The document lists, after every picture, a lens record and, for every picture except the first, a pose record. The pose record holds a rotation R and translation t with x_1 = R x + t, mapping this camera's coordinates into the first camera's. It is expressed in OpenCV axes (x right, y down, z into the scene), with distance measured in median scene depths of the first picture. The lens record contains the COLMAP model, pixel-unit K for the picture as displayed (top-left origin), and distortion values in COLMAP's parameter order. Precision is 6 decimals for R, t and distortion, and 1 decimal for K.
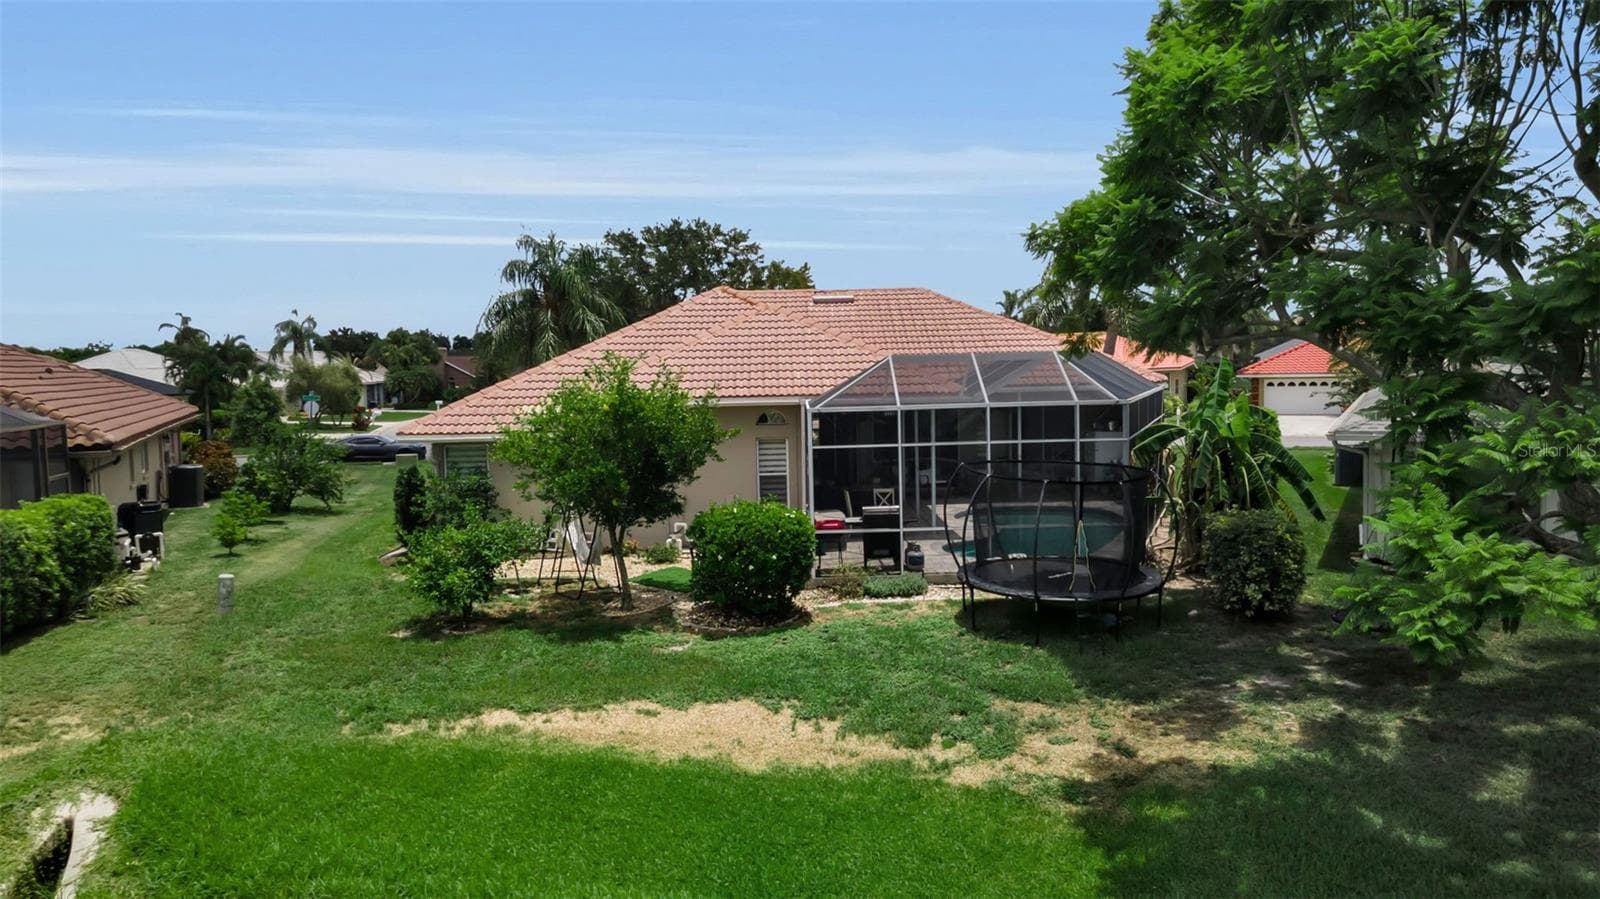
lens RADIAL K [[1164.7, 0, 800.0], [0, 1164.7, 449.5], [0, 0, 1]] dist [0.042197, 0.004248]
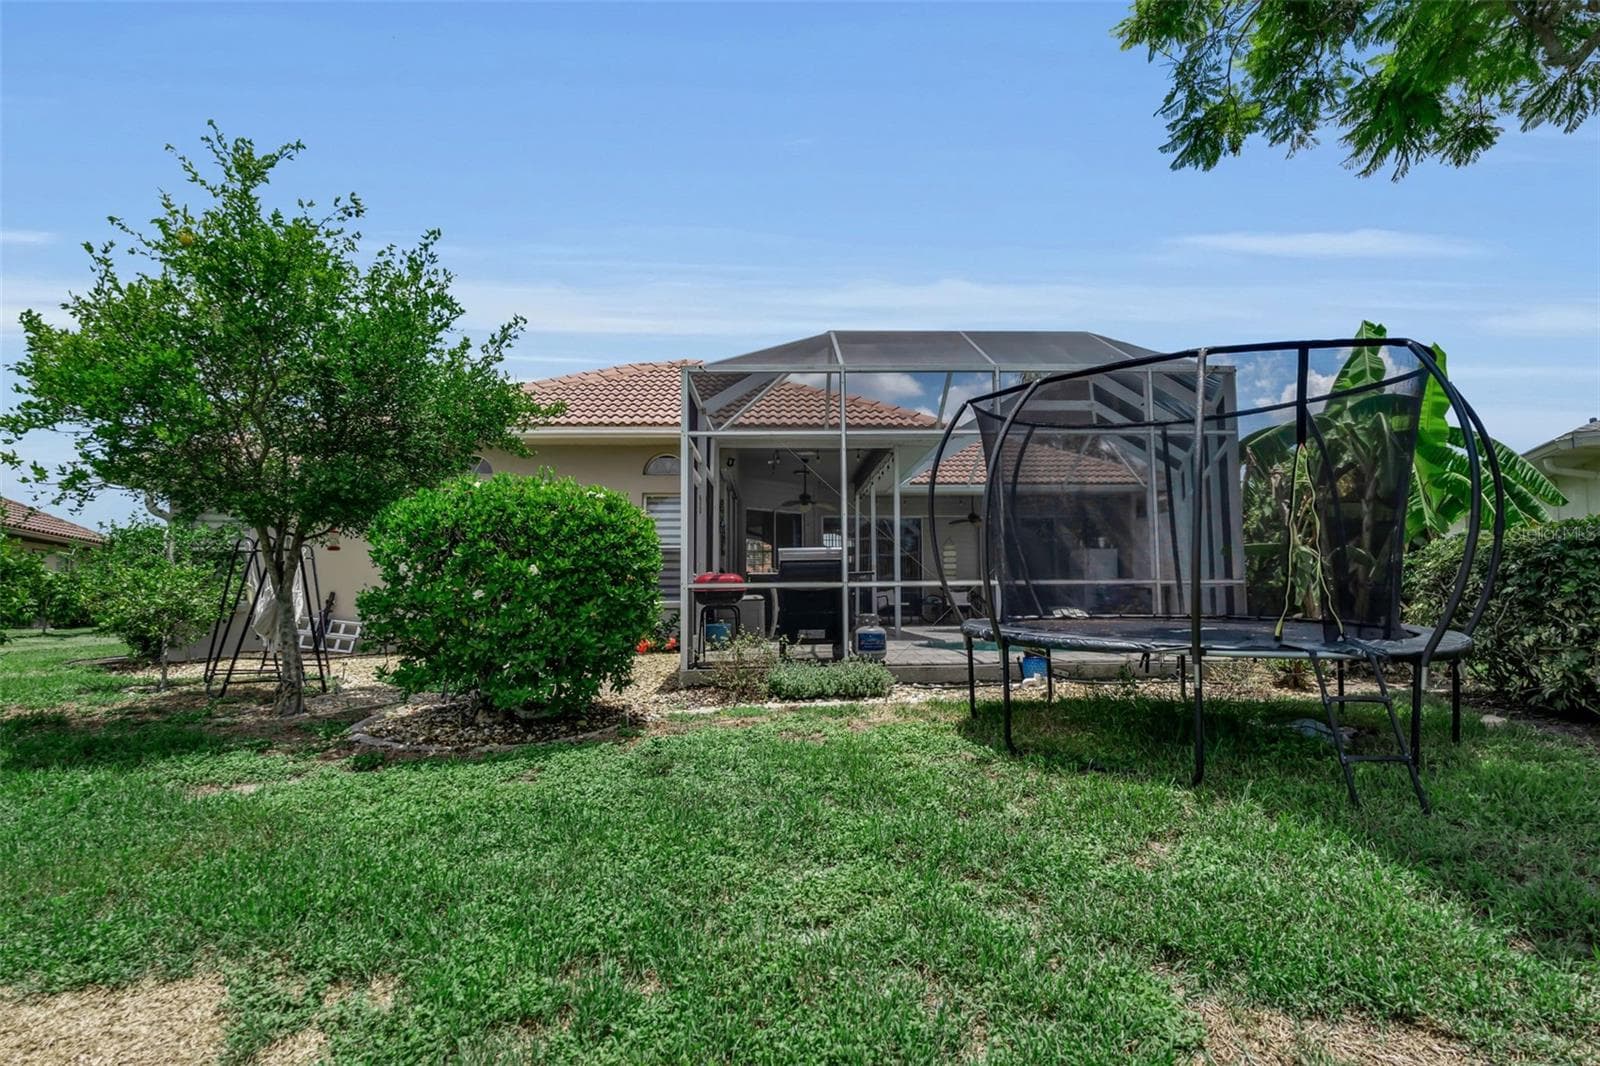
lens RADIAL K [[827.0, 0, 800.0], [0, 827.0, 533.0], [0, 0, 1]] dist [0.000481, -0.000058]
pose [[0.999850, 0.015542, 0.007696, 0.074272], [-0.014044, 0.985938, -0.166521, 0.132267], [-0.010175, 0.166388, 0.986008, 0.724019]]
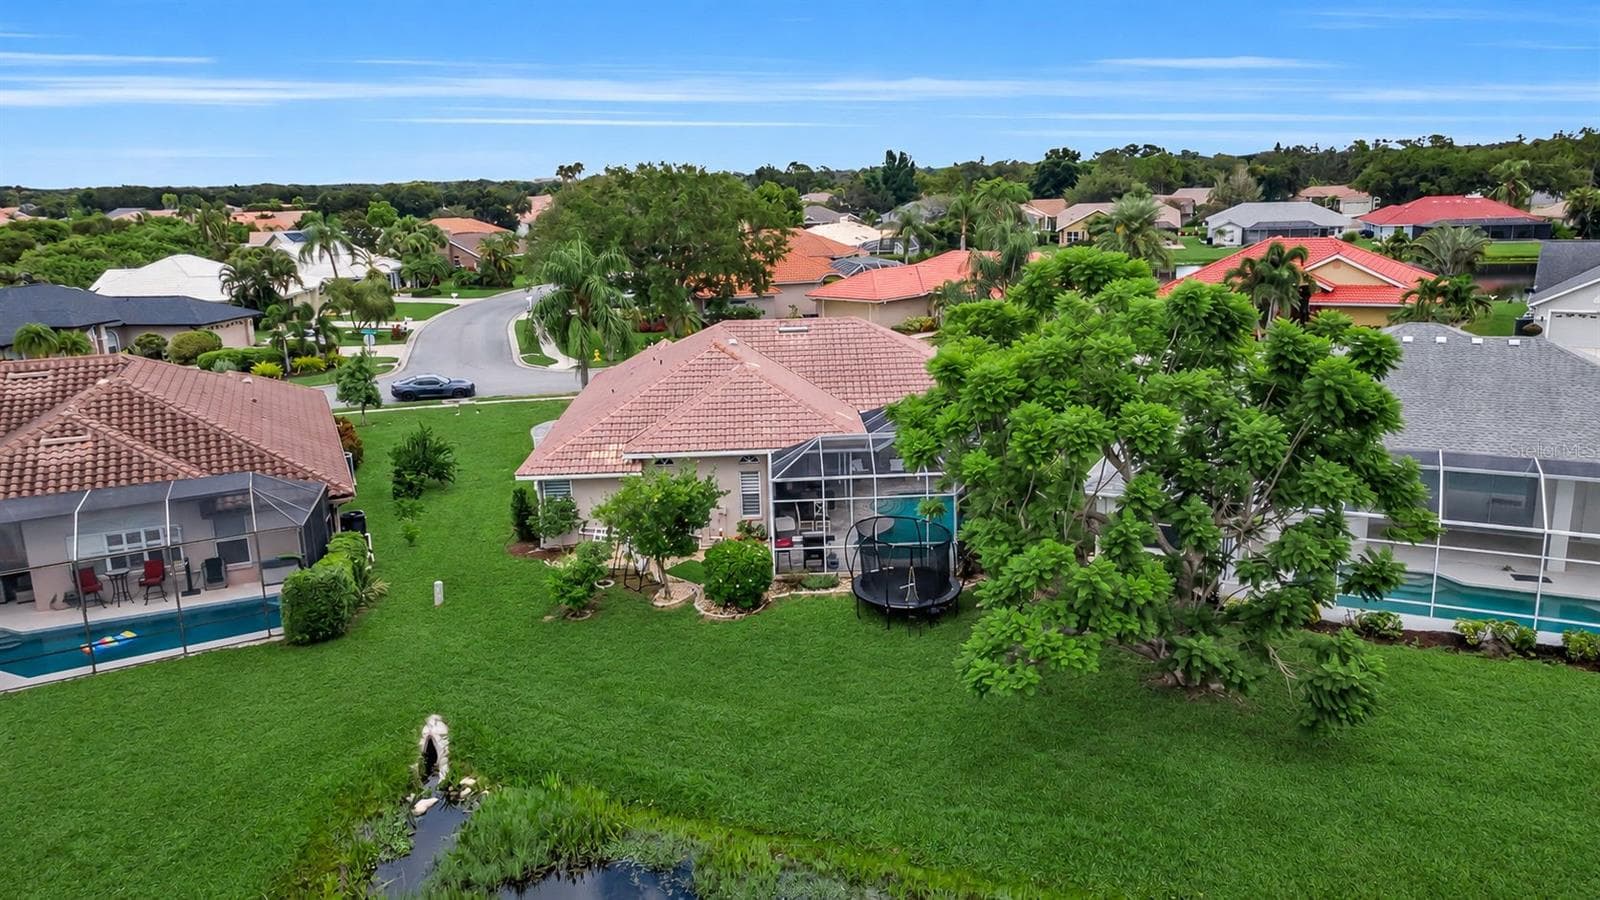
lens RADIAL K [[1164.7, 0, 800.0], [0, 1164.7, 450.0], [0, 0, 1]] dist [0.042197, 0.004248]
pose [[0.999873, -0.011227, 0.011288, 0.039132], [0.009340, 0.987836, 0.155217, -0.405000], [-0.012893, -0.155091, 0.987816, -0.804635]]
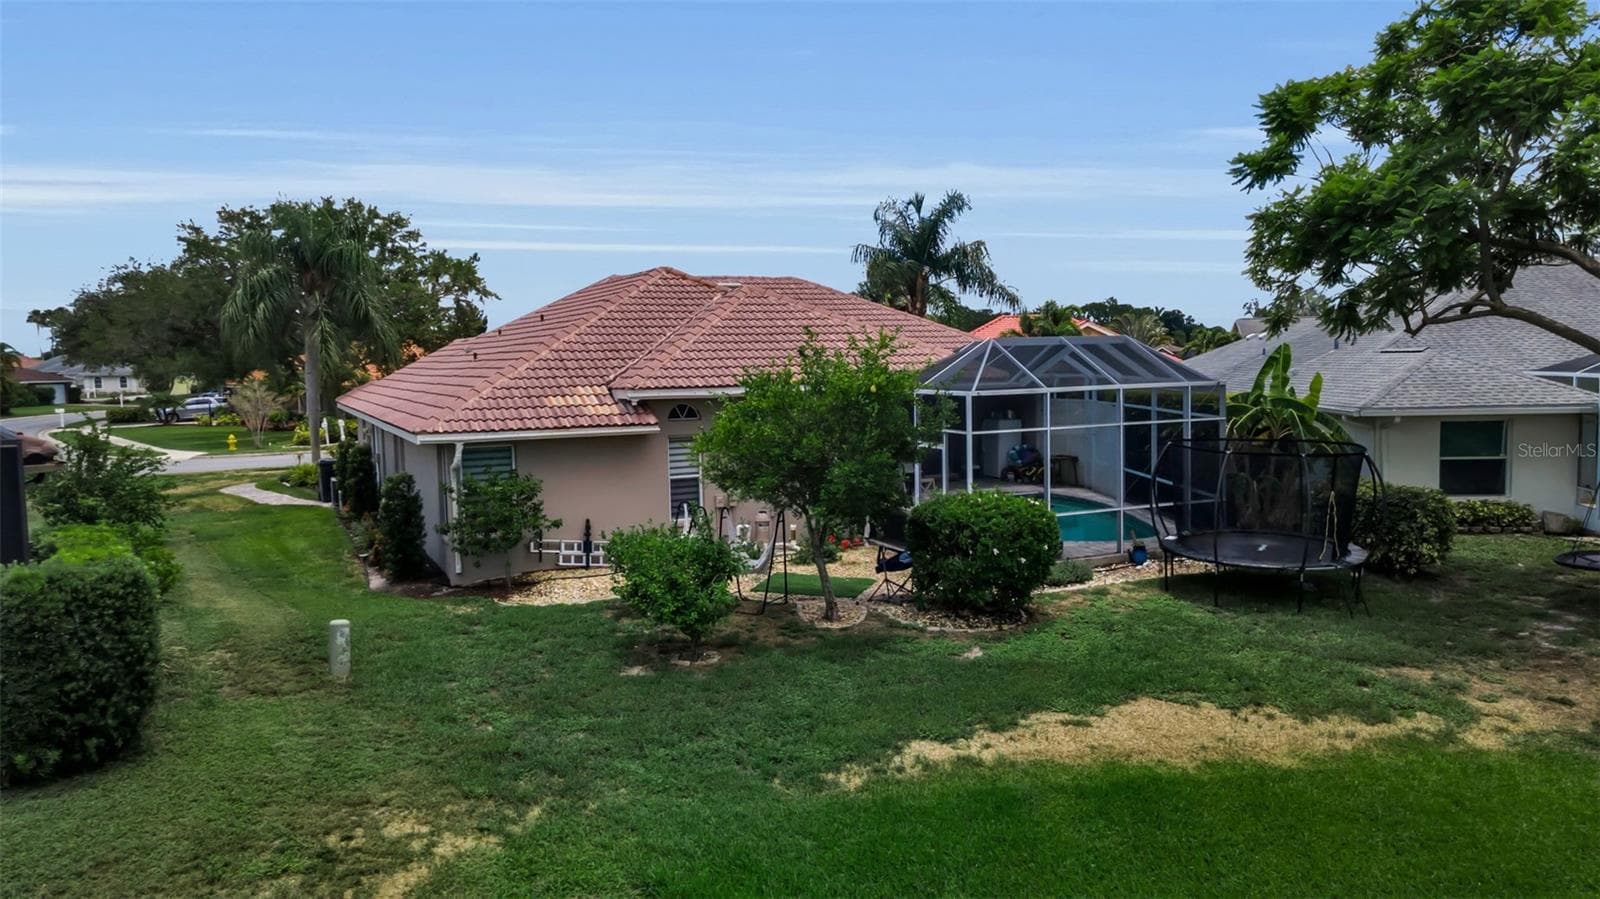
lens RADIAL K [[1170.5, 0, 800.0], [0, 1170.5, 449.5], [0, 0, 1]] dist [0.005719, 0.067545]
pose [[0.915911, -0.030850, 0.400193, -0.587792], [0.032798, 0.999460, 0.001982, 0.005588], [-0.400038, 0.011310, 0.916429, 0.222851]]
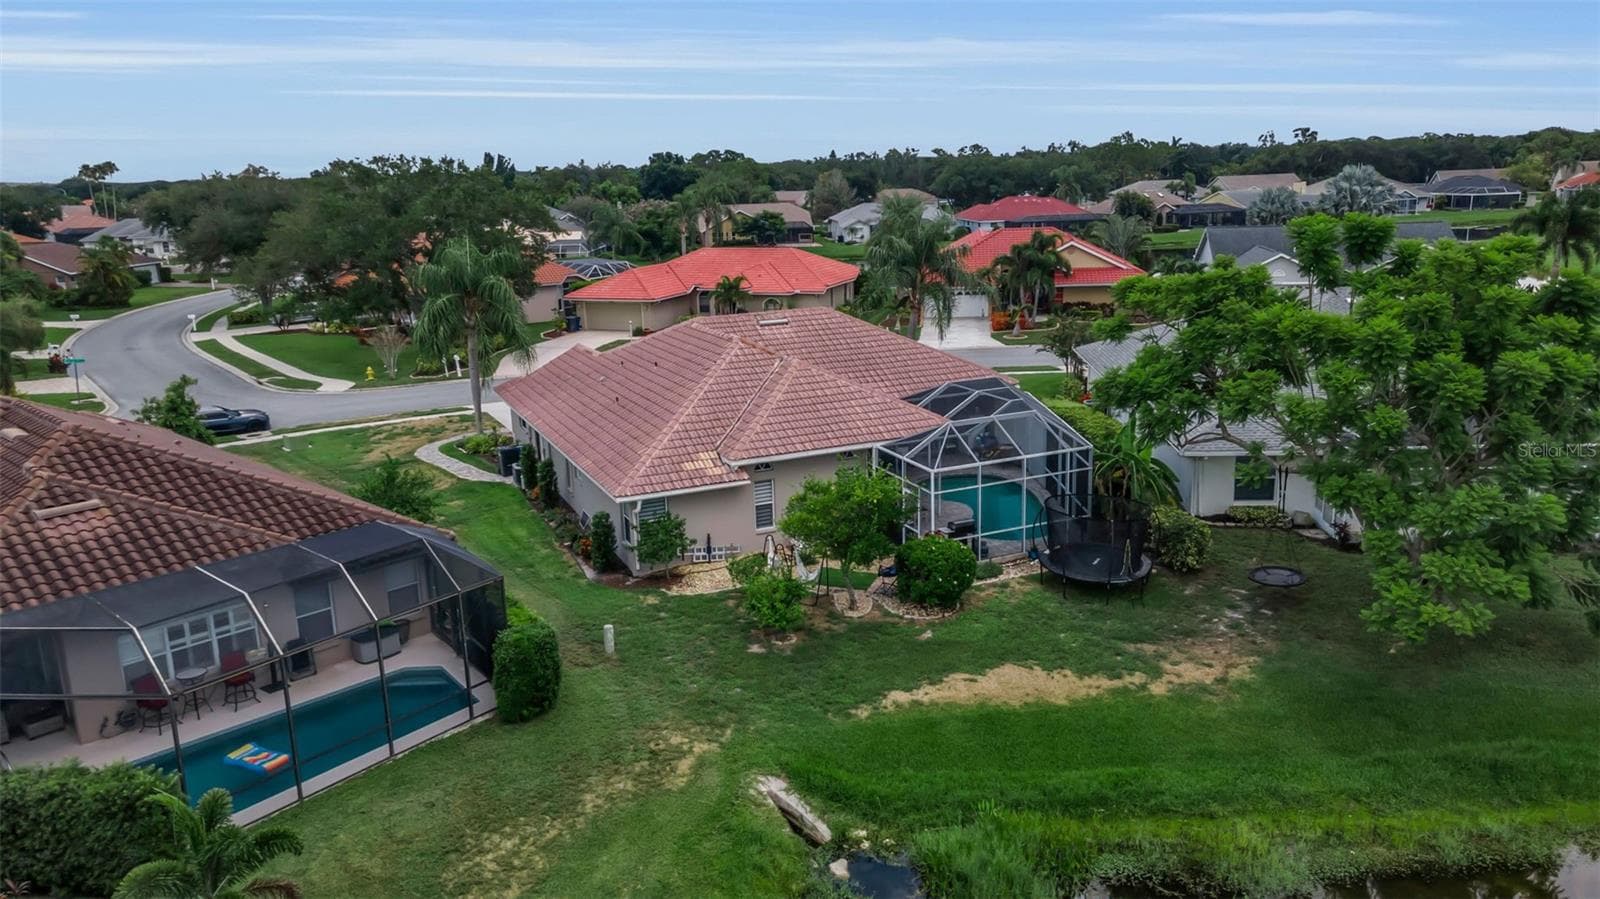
lens RADIAL K [[1164.7, 0, 800.0], [0, 1164.7, 449.5], [0, 0, 1]] dist [0.042197, 0.004248]
pose [[0.921157, -0.098992, 0.376391, -0.913672], [0.040985, 0.986407, 0.159125, -0.391484], [-0.387027, -0.131153, 0.912693, -0.486304]]
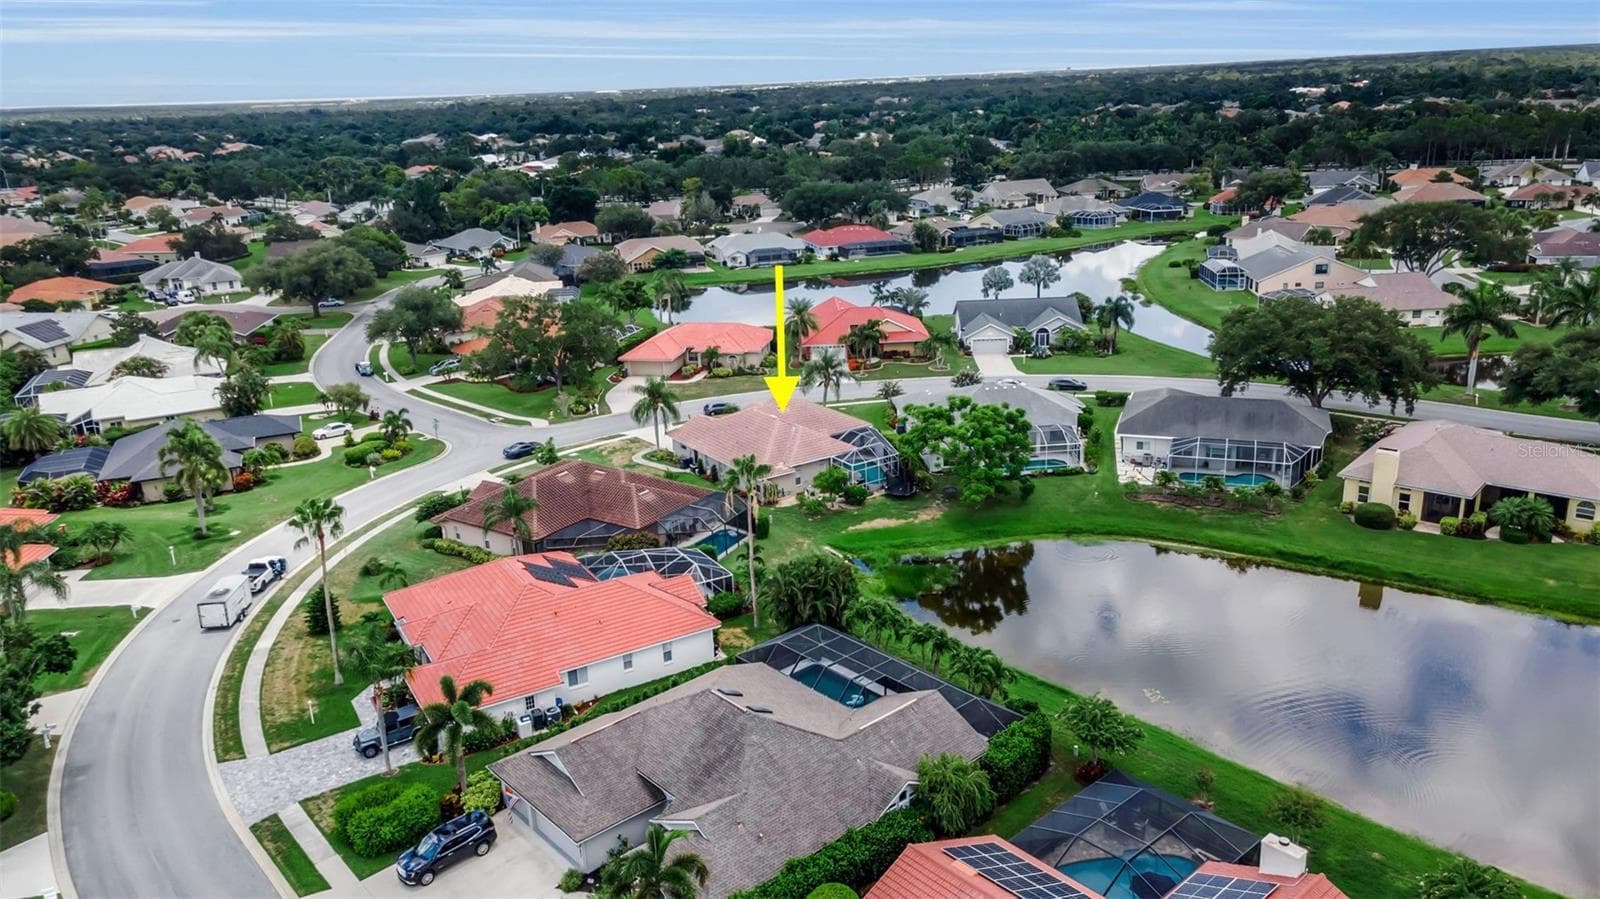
lens RADIAL K [[1164.7, 0, 800.0], [0, 1164.7, 449.5], [0, 0, 1]] dist [0.042197, 0.004248]
pose [[0.848156, -0.172610, 0.500837, -3.443352], [0.062722, 0.971498, 0.228600, -1.614317], [-0.526021, -0.162475, 0.834808, -4.023605]]
